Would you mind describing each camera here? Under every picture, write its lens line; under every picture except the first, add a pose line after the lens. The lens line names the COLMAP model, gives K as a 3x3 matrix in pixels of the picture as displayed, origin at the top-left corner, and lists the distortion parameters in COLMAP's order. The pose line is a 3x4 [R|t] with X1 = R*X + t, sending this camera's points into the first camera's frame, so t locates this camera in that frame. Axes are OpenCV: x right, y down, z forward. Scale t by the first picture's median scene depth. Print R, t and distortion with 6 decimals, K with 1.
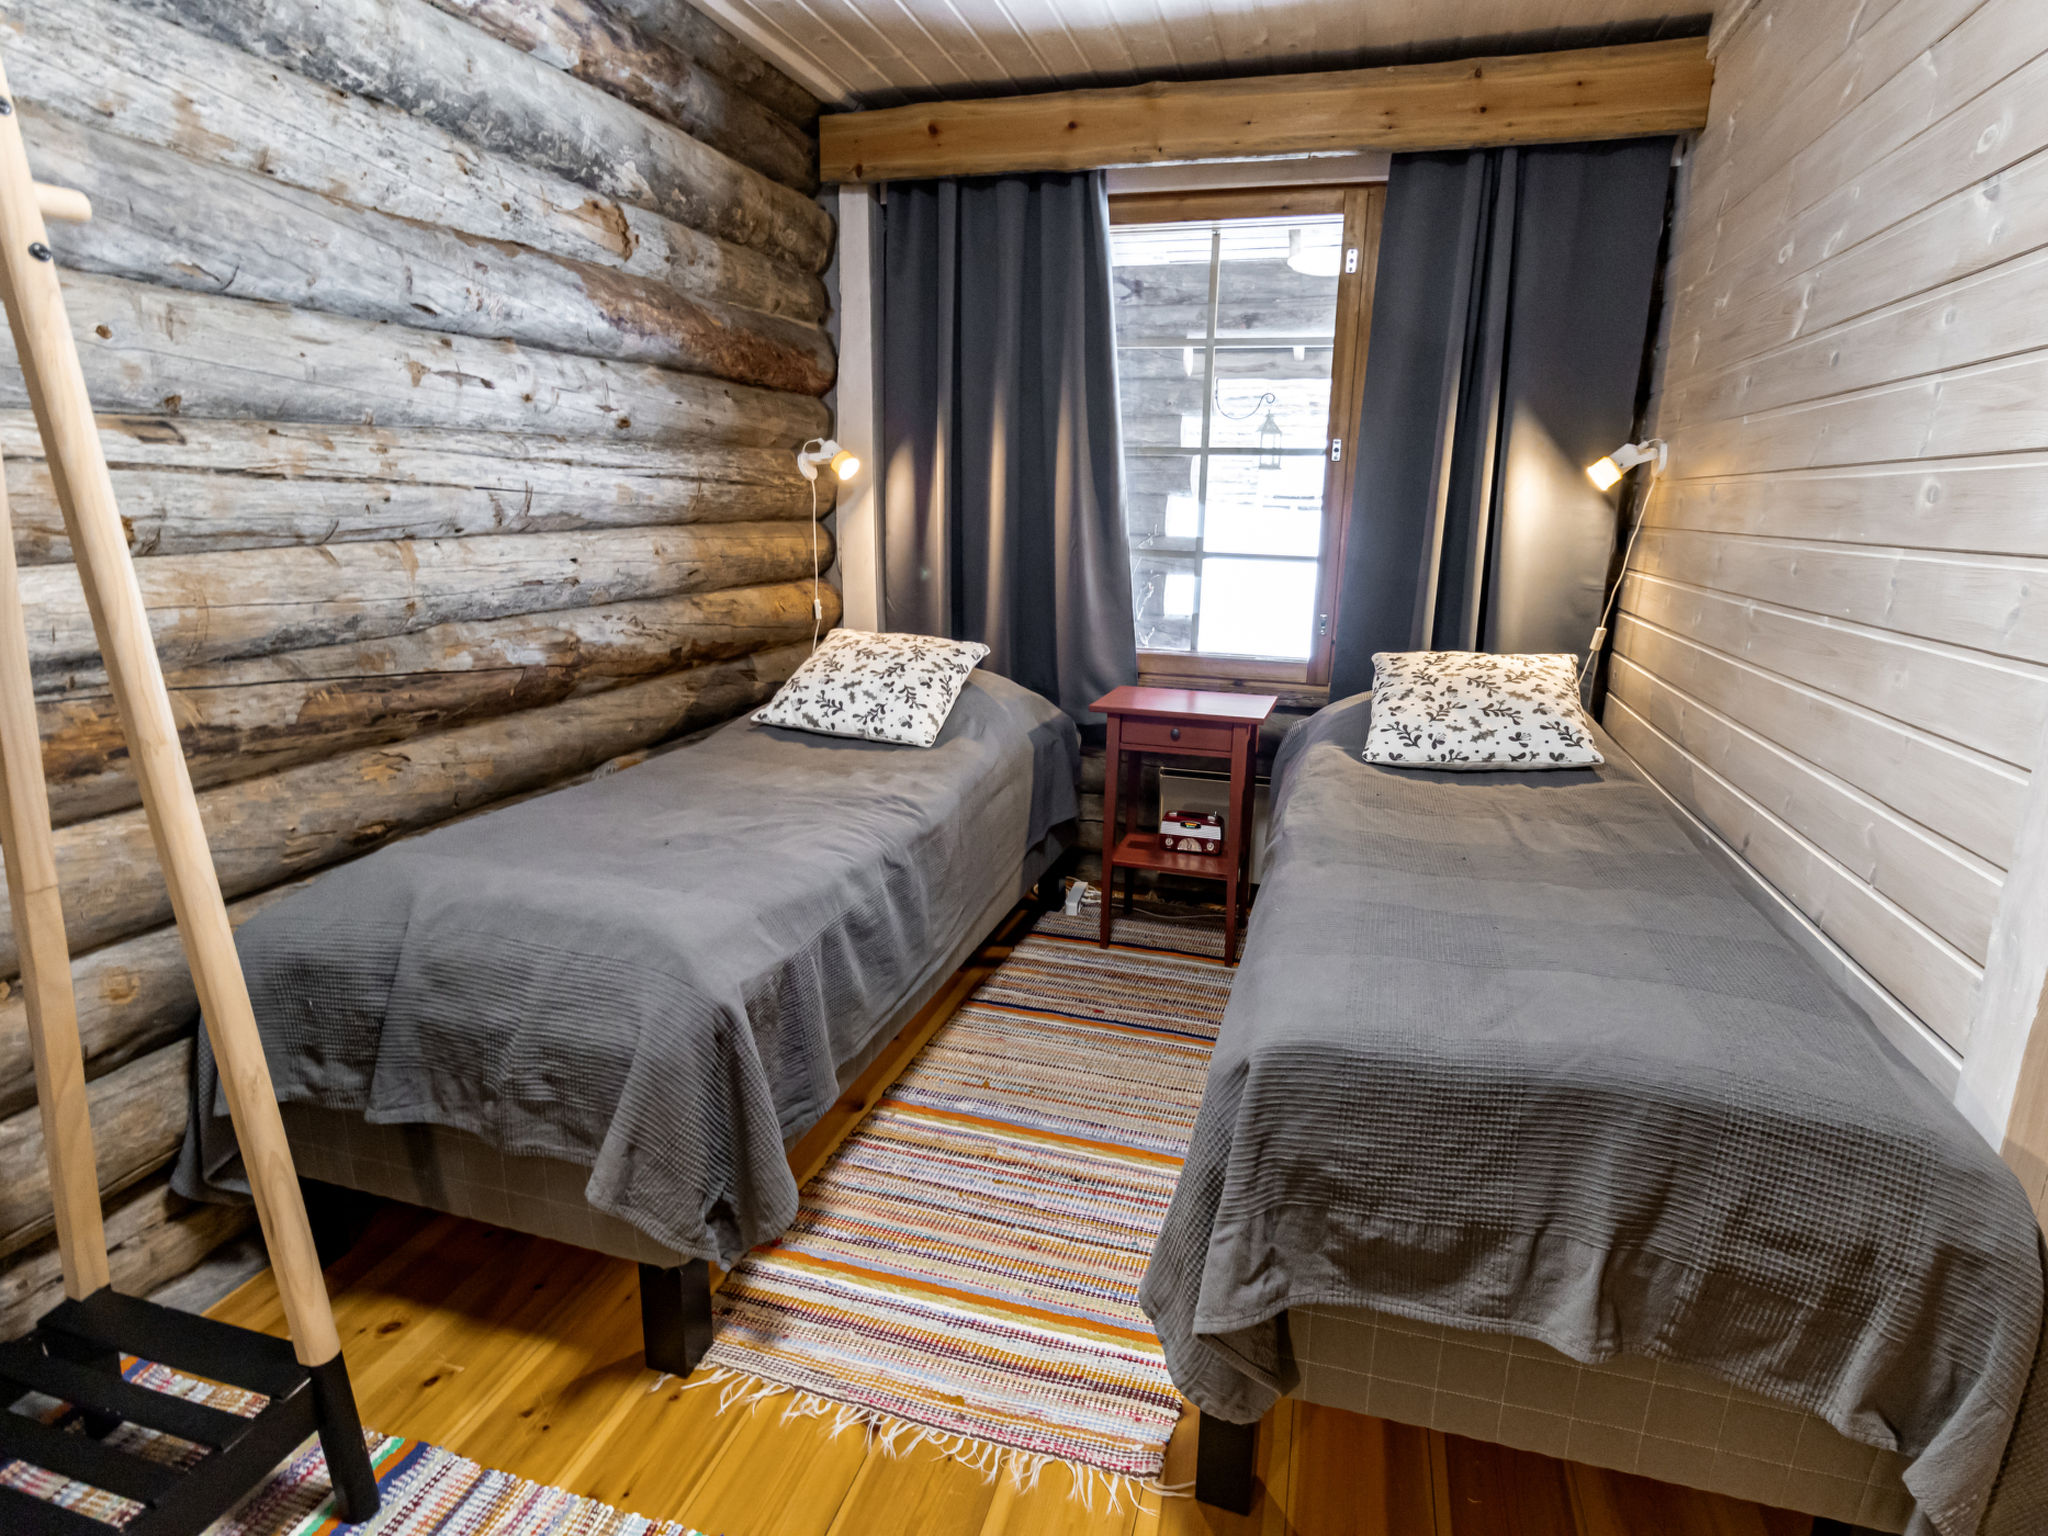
lens RADIAL K [[1073.6, 0, 1034.8], [0, 1073.6, 761.9], [0, 0, 1]] dist [0.000799, 0.001001]
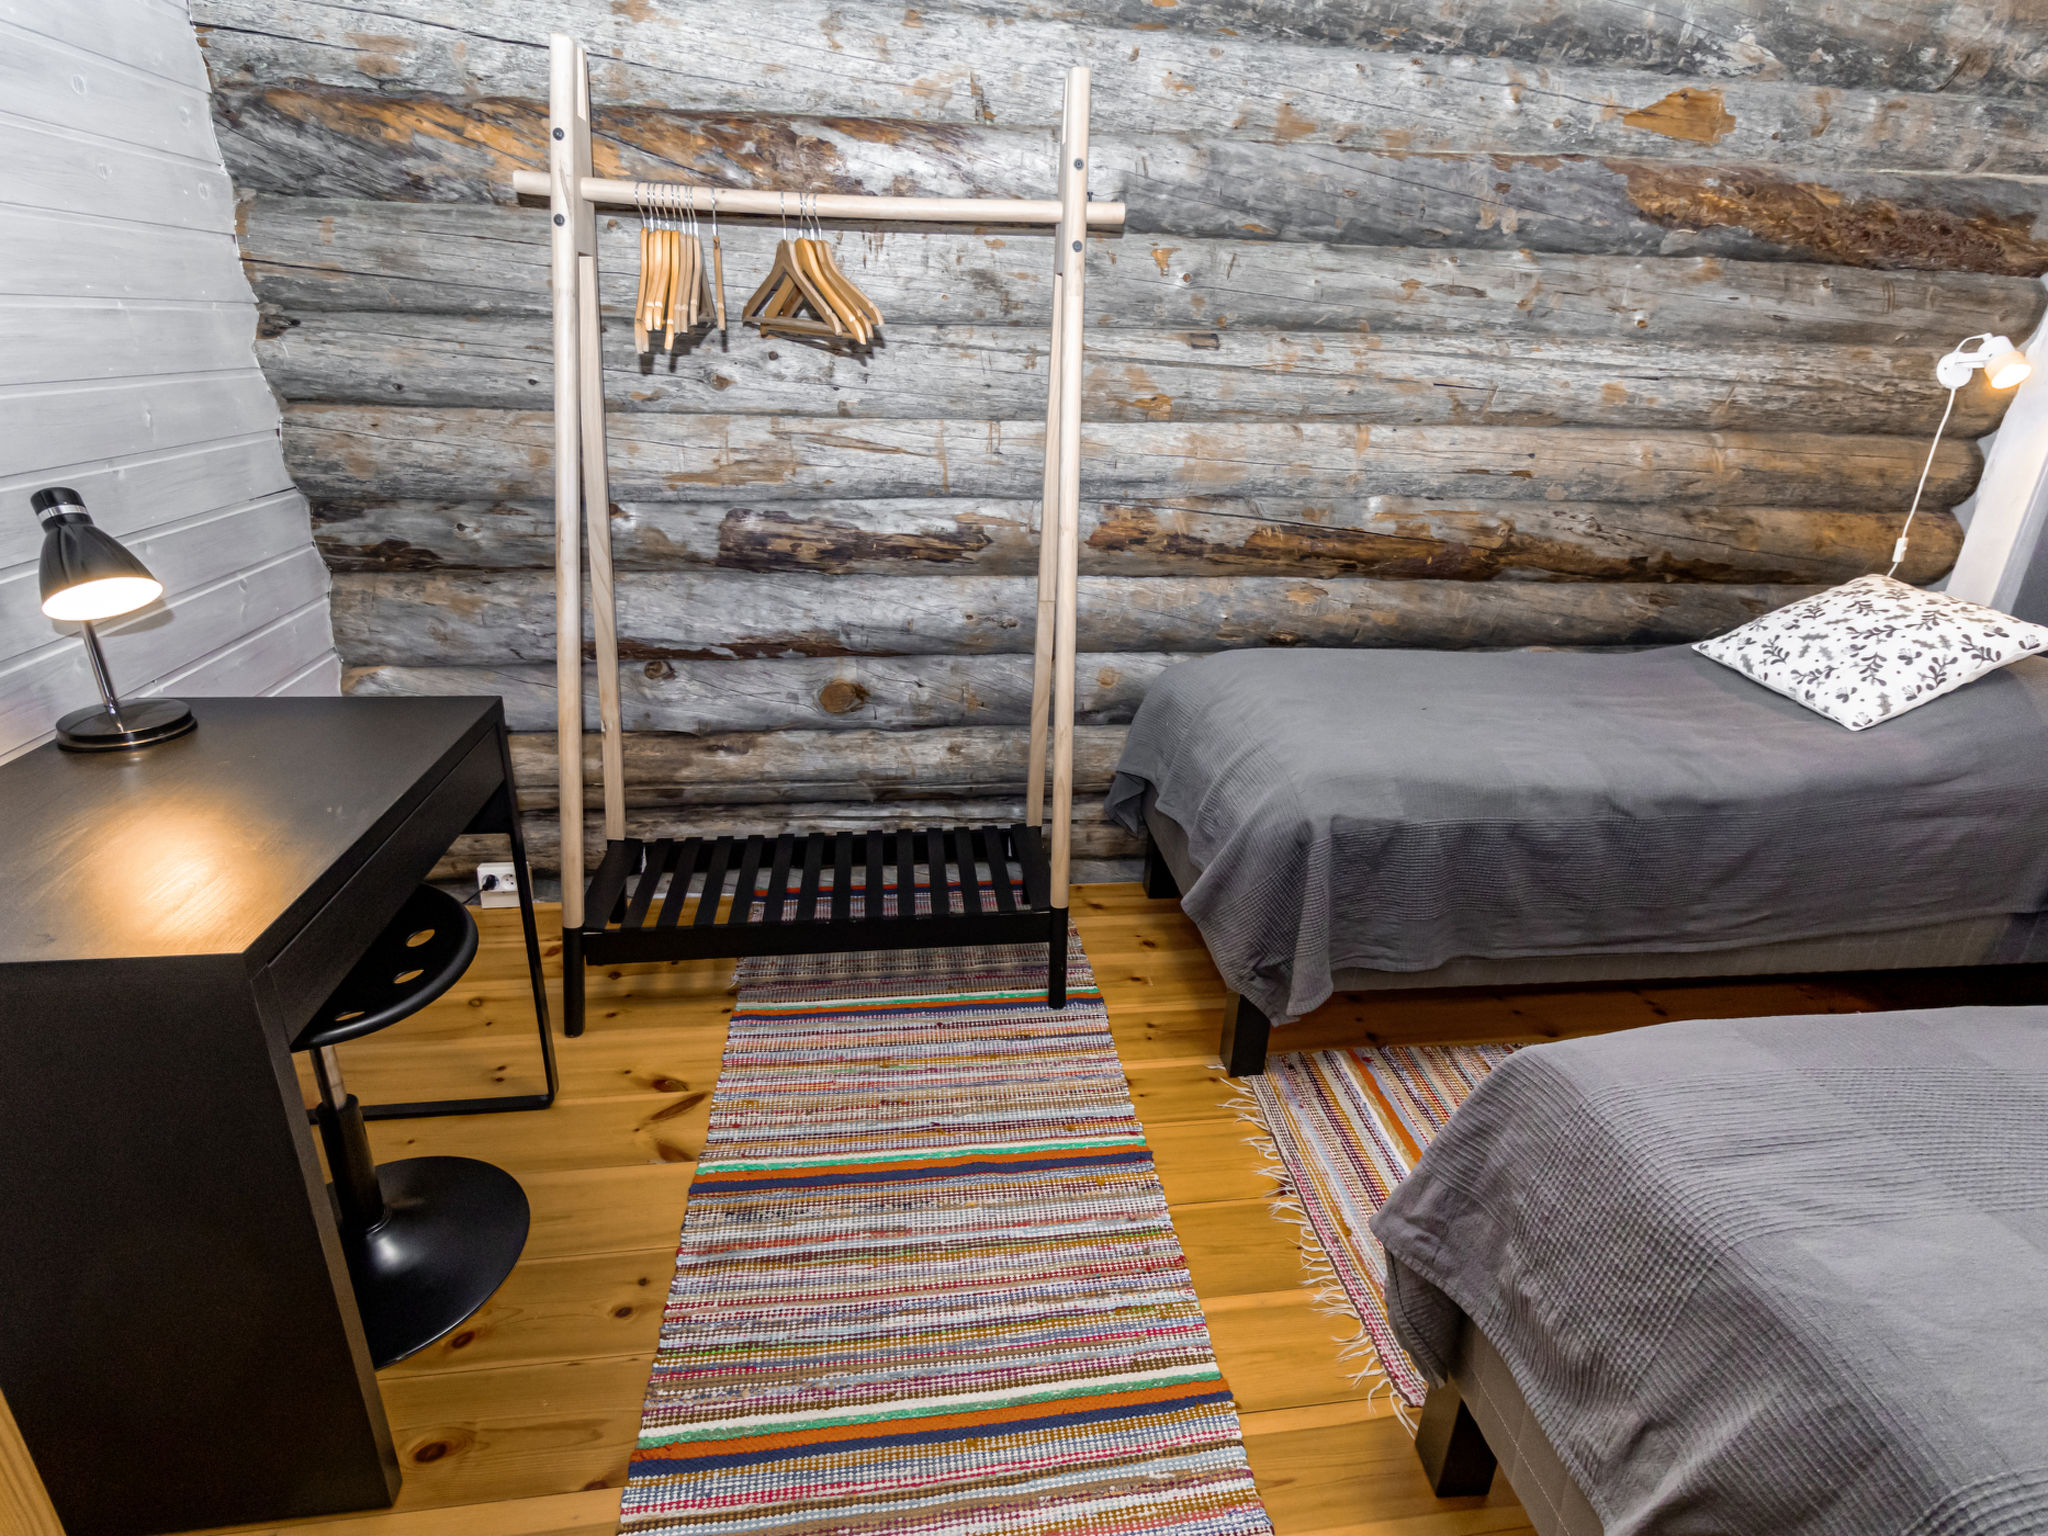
lens RADIAL K [[1073.6, 0, 1046.2], [0, 1073.6, 760.6], [0, 0, 1]] dist [0.000799, 0.001001]
pose [[0.404489, 0.341110, -0.848547, 0.403000], [-0.252295, 0.933453, 0.254976, -0.052367], [0.879054, 0.110949, 0.463632, 0.096538]]
